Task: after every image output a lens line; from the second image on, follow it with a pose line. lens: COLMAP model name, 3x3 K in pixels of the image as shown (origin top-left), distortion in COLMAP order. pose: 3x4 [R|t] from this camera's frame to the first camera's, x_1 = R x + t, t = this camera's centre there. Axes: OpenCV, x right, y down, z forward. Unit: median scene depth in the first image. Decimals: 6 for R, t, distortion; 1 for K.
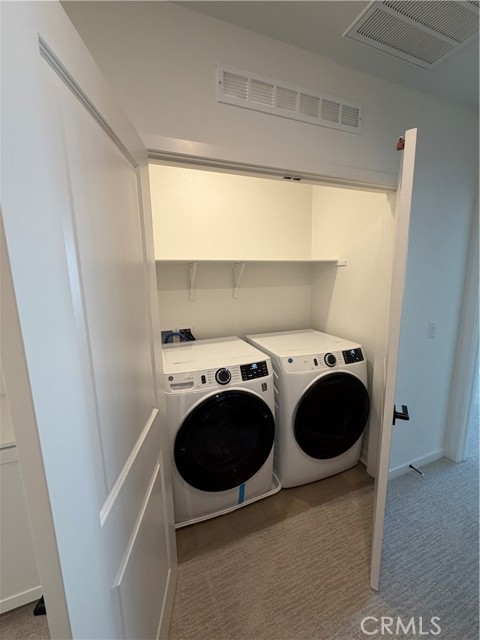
lens RADIAL K [[257.5, 0, 257.4], [0, 257.5, 316.6], [0, 0, 1]] dist [0.002980, 0.000357]
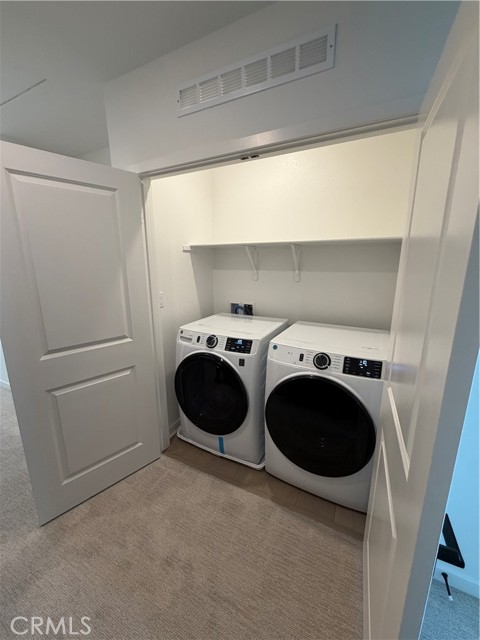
lens RADIAL K [[257.5, 0, 237.5], [0, 257.5, 316.5], [0, 0, 1]] dist [0.002980, 0.000357]
pose [[0.652029, 0.175348, -0.737639, 0.774917], [-0.130755, 0.984318, 0.118408, -0.041019], [0.746834, 0.019245, 0.664732, 0.267931]]
